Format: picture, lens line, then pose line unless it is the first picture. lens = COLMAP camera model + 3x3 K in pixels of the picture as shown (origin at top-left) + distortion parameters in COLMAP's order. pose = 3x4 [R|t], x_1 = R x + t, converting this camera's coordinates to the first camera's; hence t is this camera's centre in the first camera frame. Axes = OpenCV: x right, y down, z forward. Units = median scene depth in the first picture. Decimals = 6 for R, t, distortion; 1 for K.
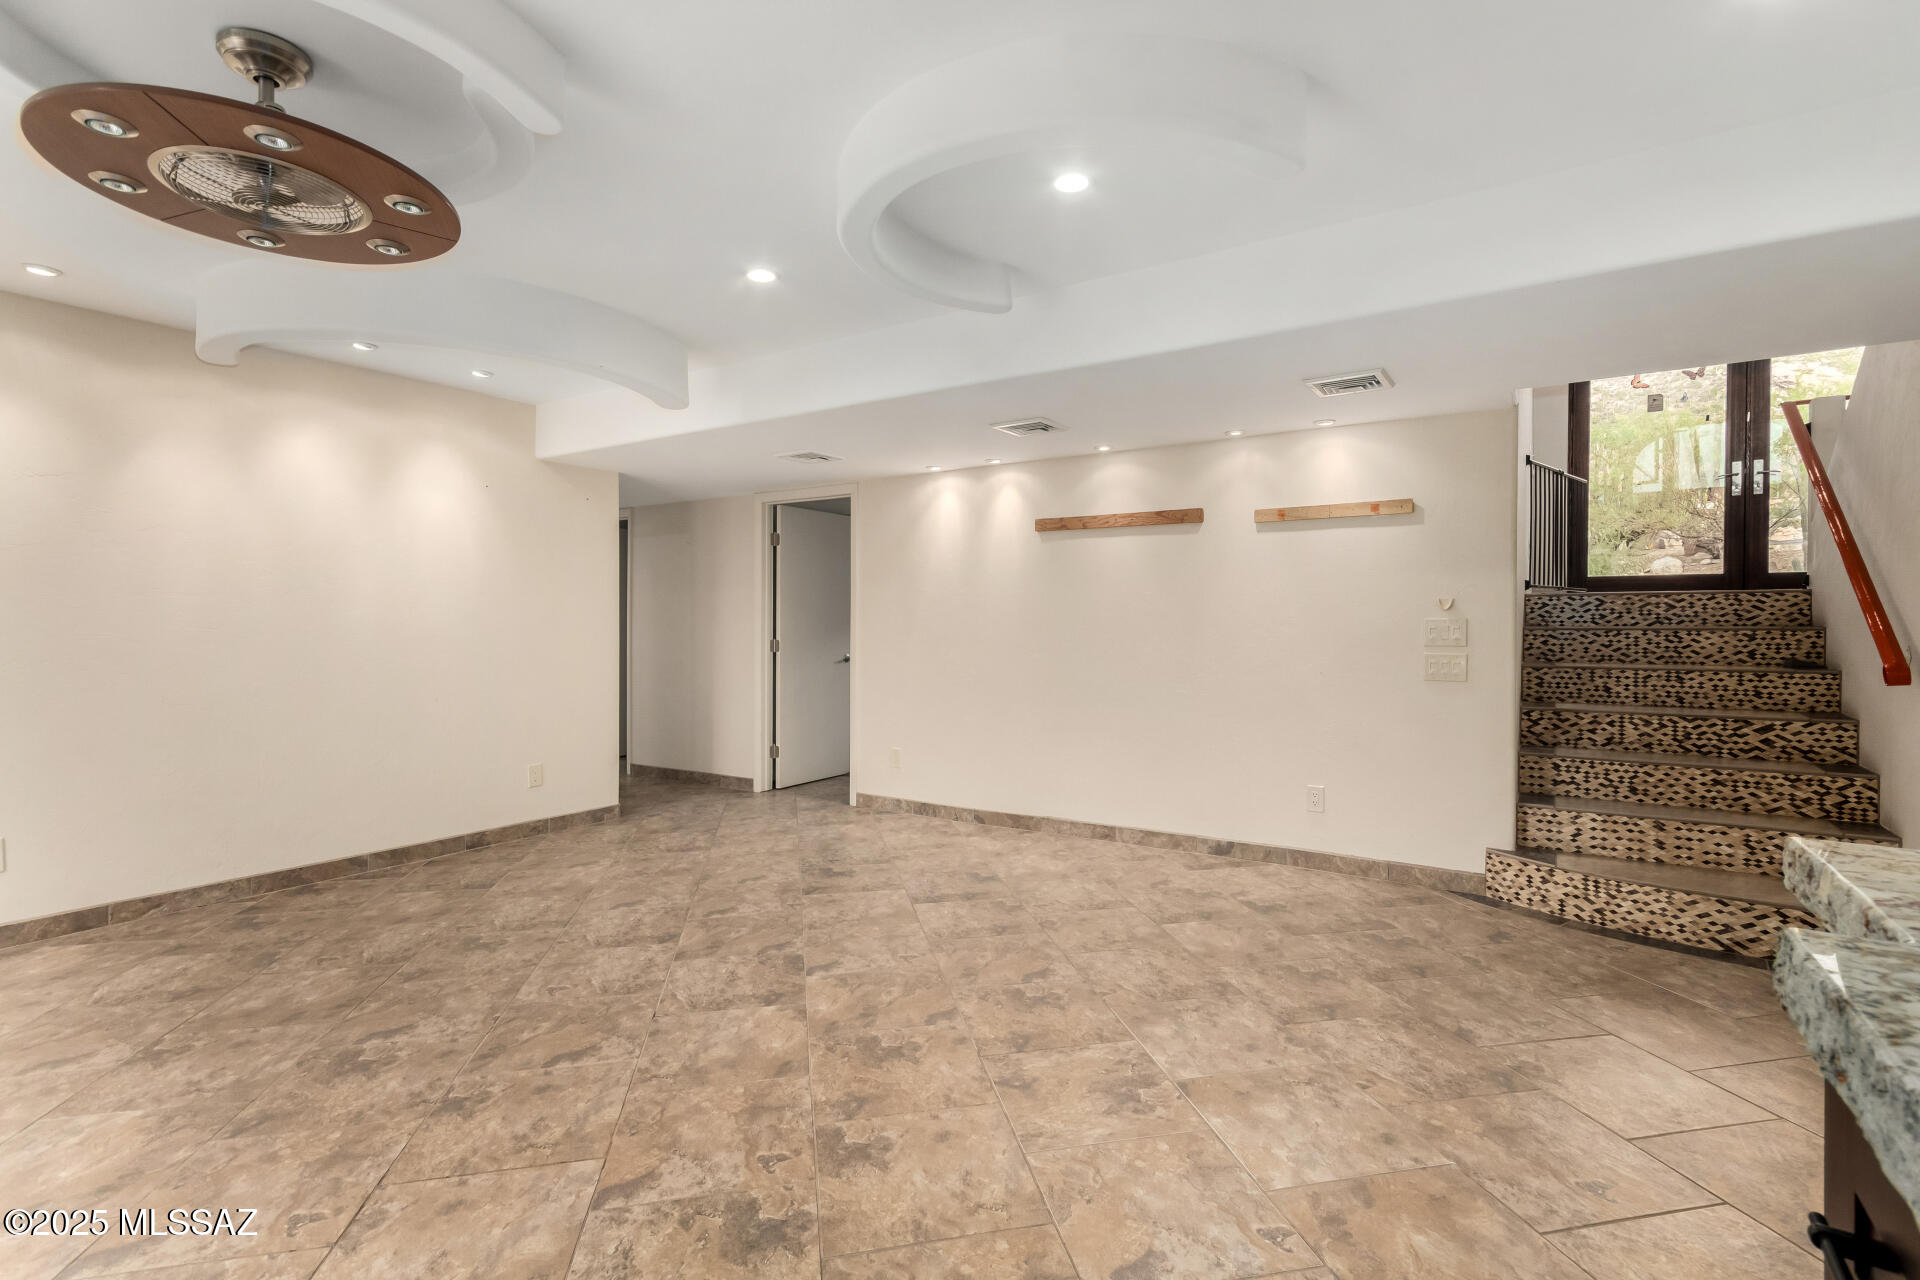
lens RADIAL K [[890.0, 0, 963.9], [0, 890.0, 611.4], [0, 0, 1]] dist [0.009098, -0.004670]
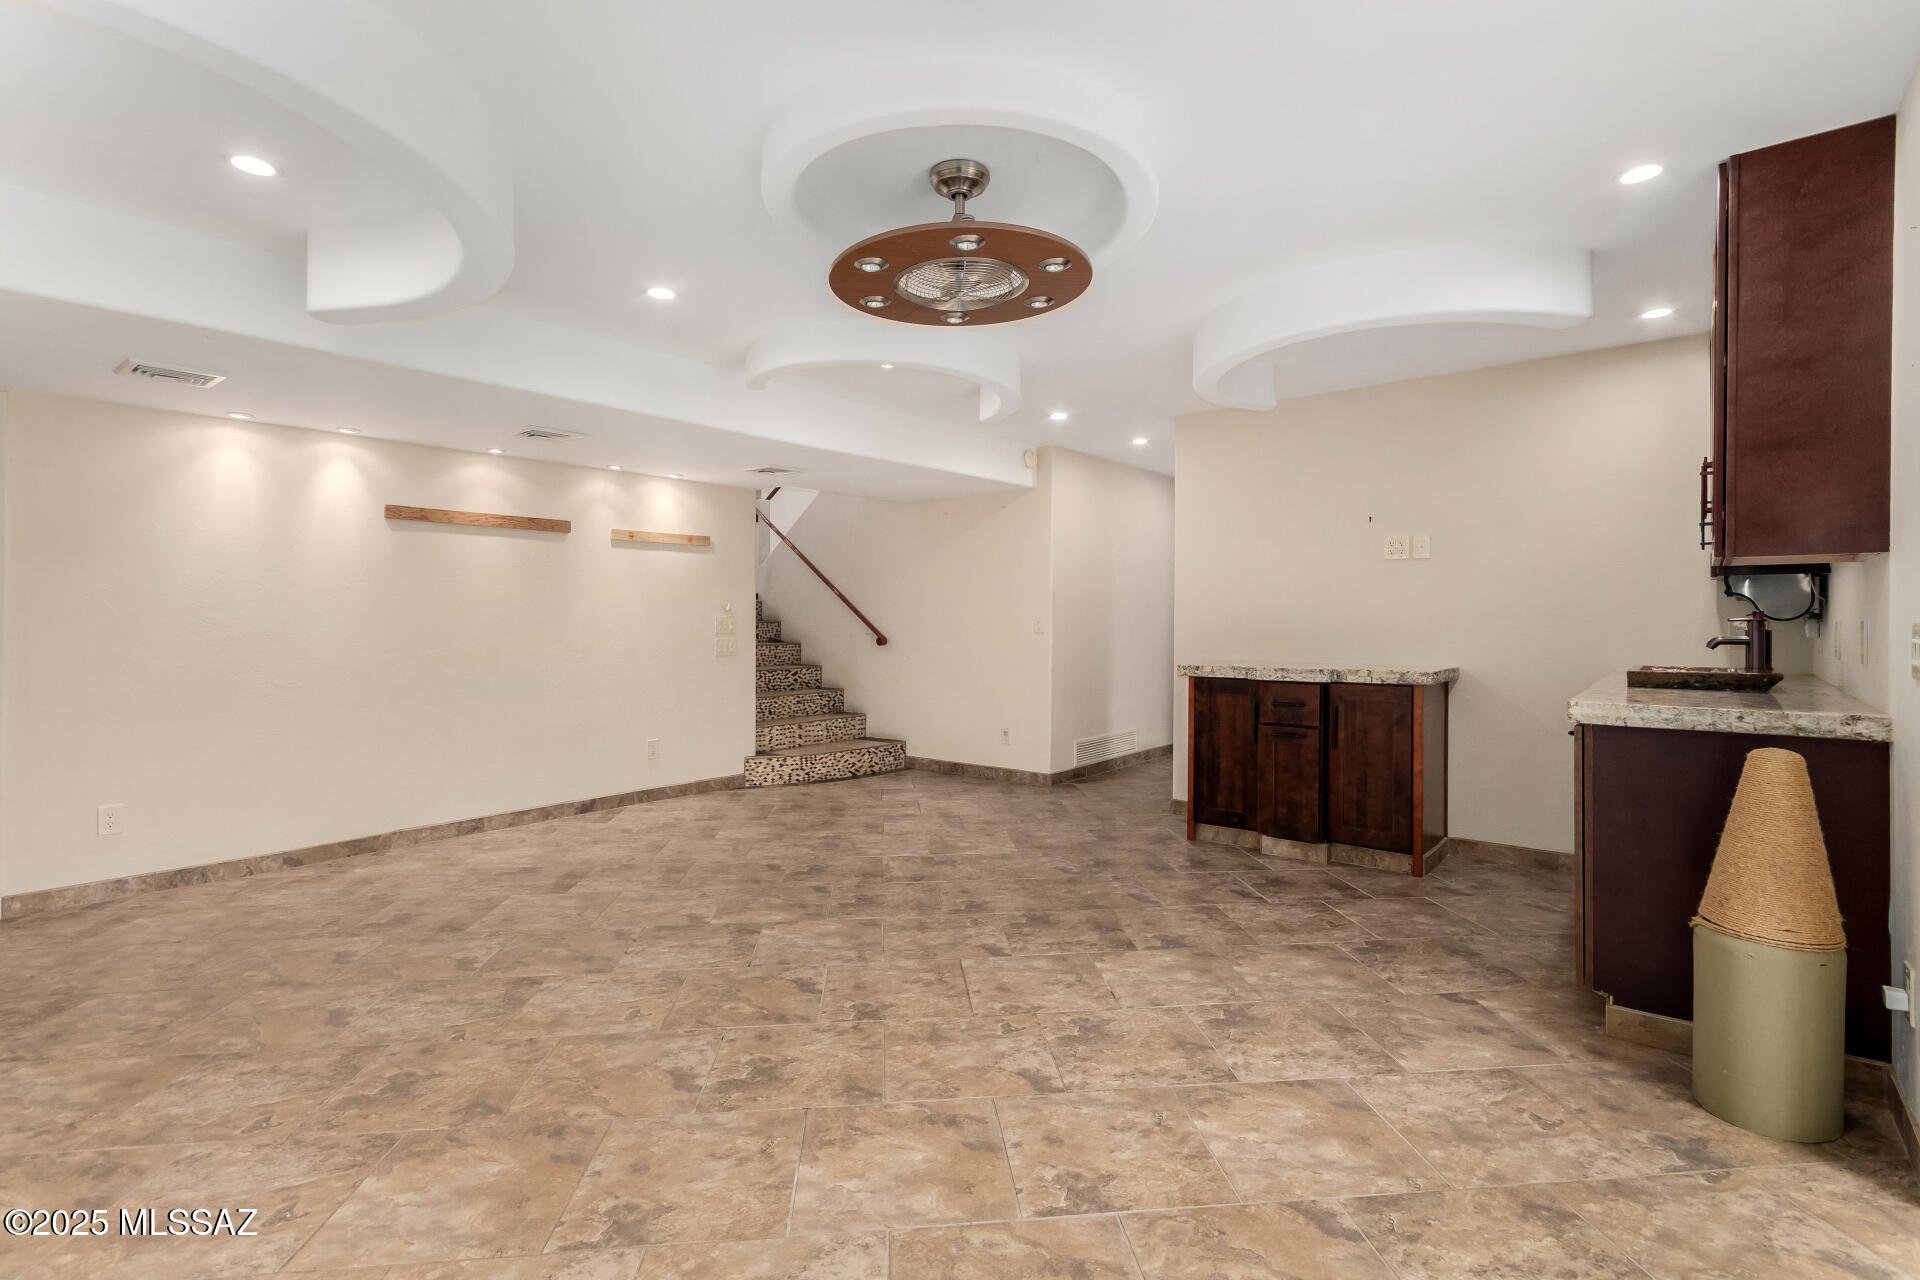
lens RADIAL K [[890.0, 0, 963.9], [0, 890.0, 611.4], [0, 0, 1]] dist [0.009098, -0.004670]
pose [[0.122268, 0.006819, 0.992474, -1.090193], [-0.012111, 0.999912, -0.005378, 0.002141], [-0.992423, -0.011363, 0.122340, 0.445459]]
